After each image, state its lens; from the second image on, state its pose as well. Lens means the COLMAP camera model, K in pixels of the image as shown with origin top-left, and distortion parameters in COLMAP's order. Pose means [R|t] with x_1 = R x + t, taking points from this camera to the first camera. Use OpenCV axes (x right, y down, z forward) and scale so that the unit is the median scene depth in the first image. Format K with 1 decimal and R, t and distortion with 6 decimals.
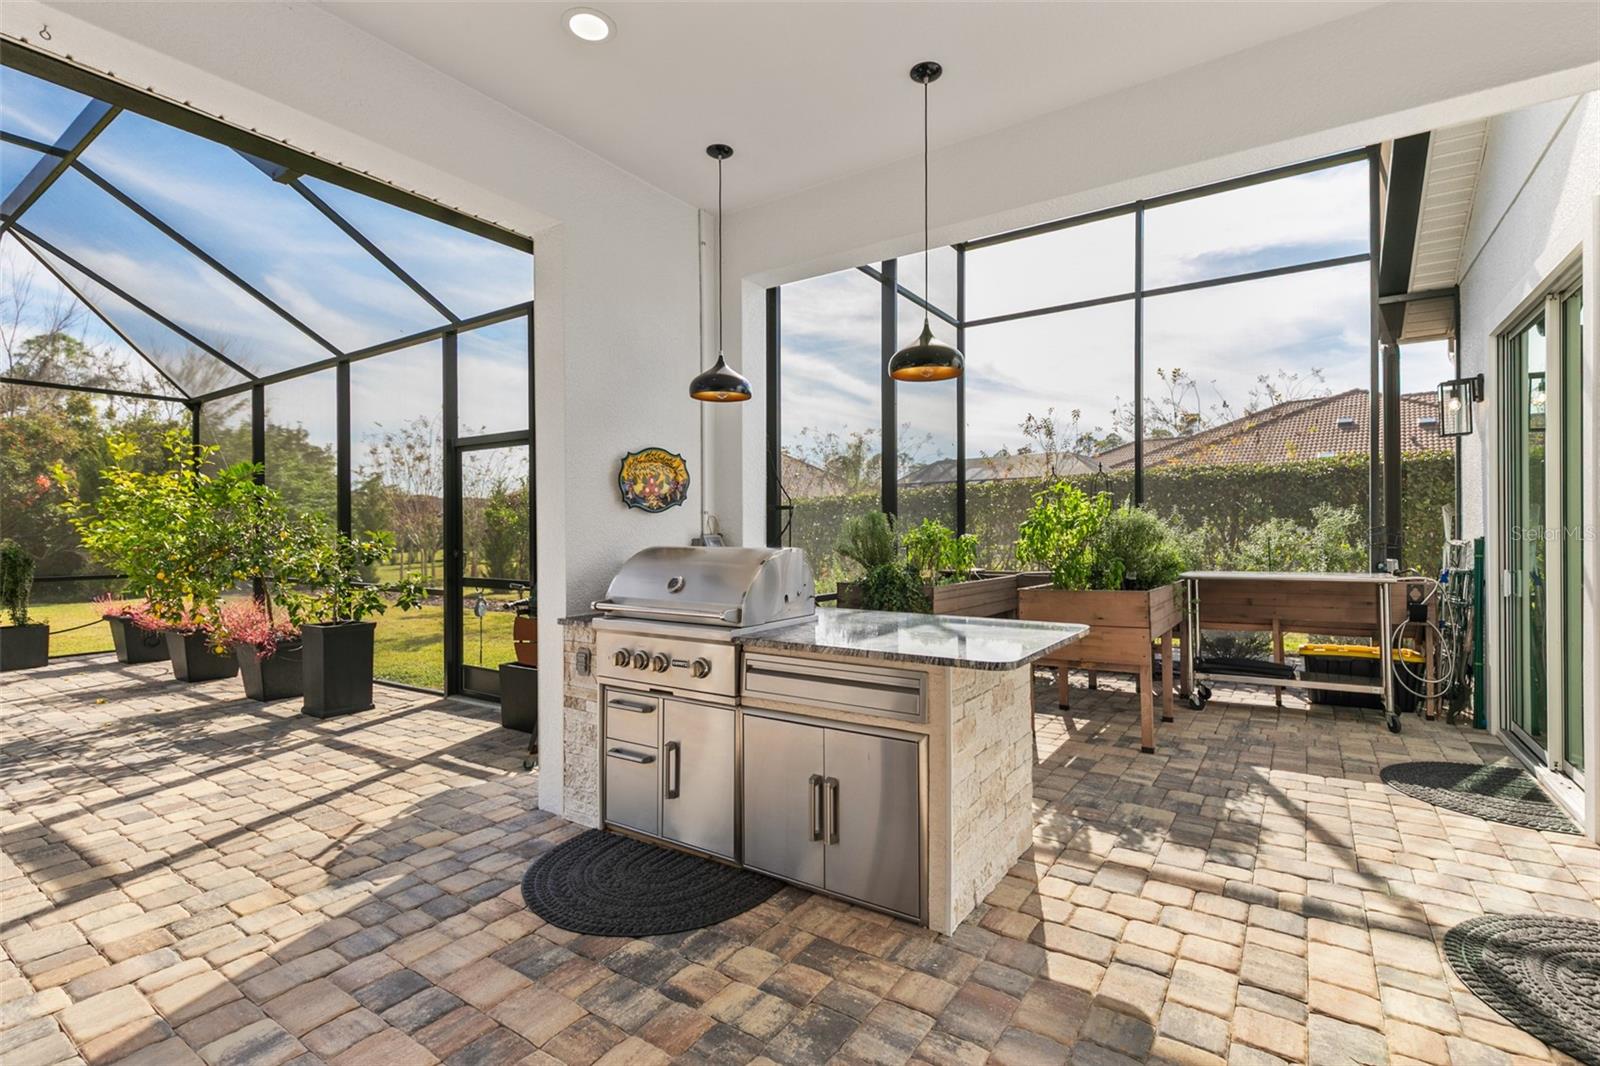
lens RADIAL K [[736.1, 0, 809.1], [0, 736.1, 528.1], [0, 0, 1]] dist [0.006480, -0.000506]
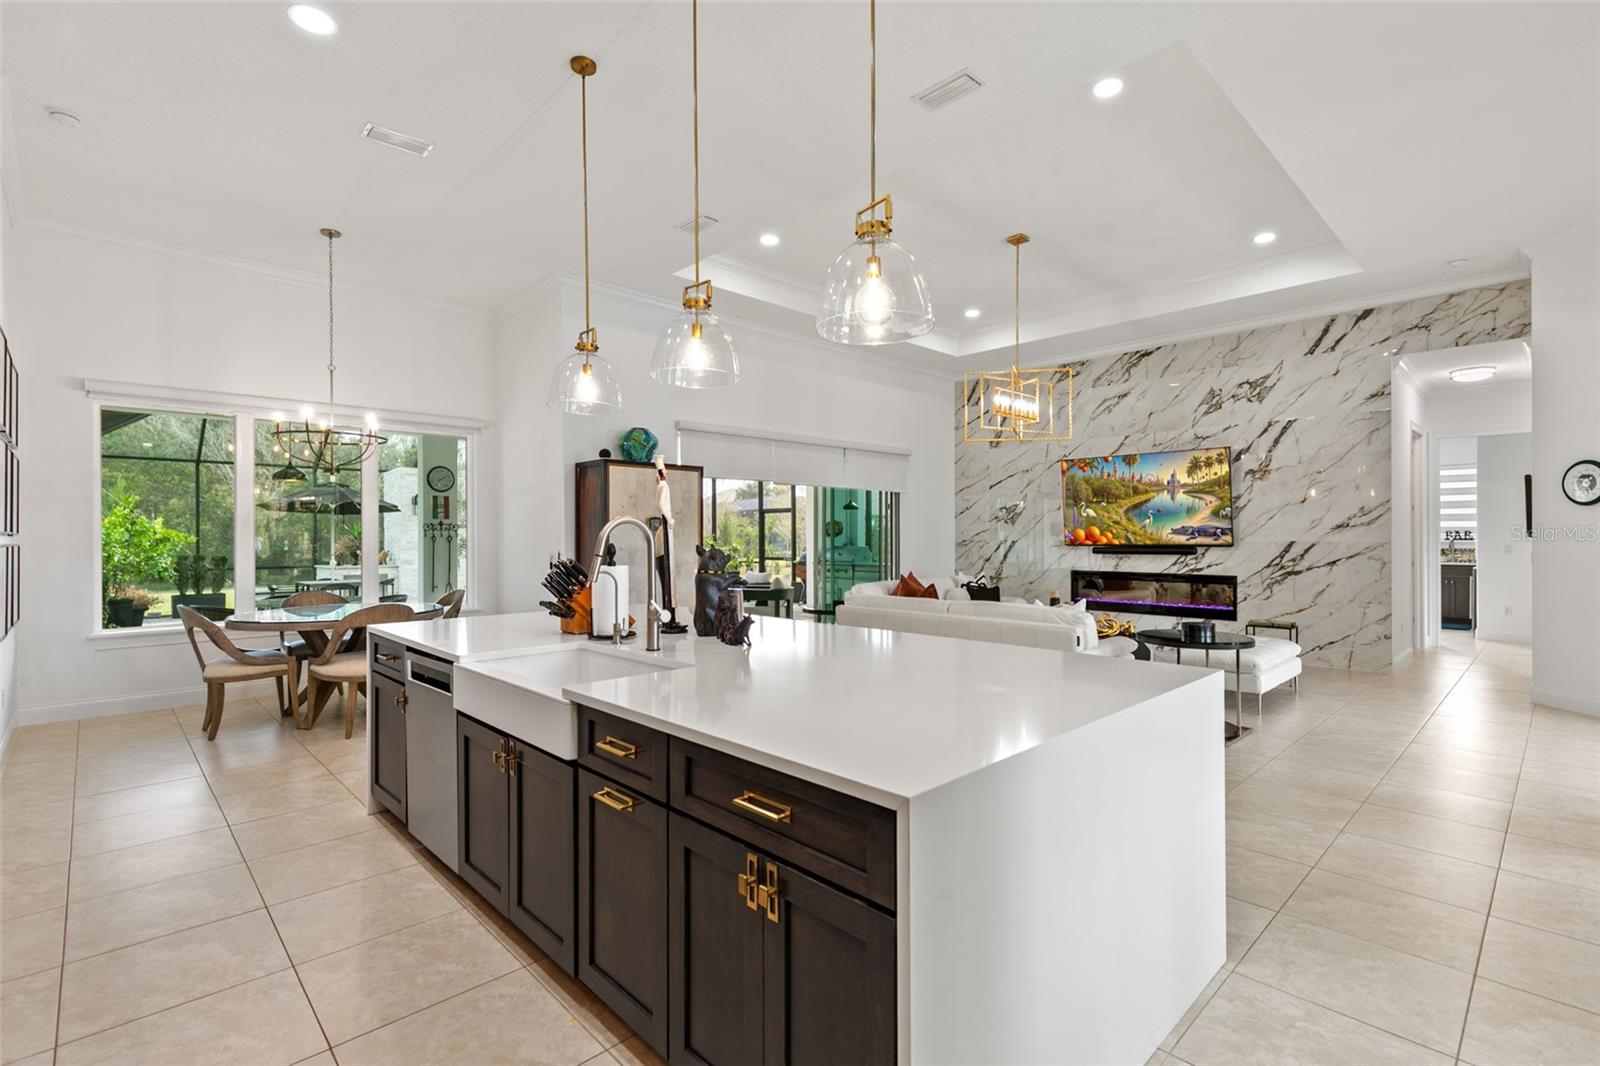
lens RADIAL K [[736.1, 0, 810.0], [0, 736.1, 540.2], [0, 0, 1]] dist [0.006480, -0.000506]
pose [[0.978906, -0.000648, -0.204310, 0.537691], [0.002282, 0.999967, 0.007758, -0.044889], [0.204299, -0.008061, 0.978875, -3.320434]]
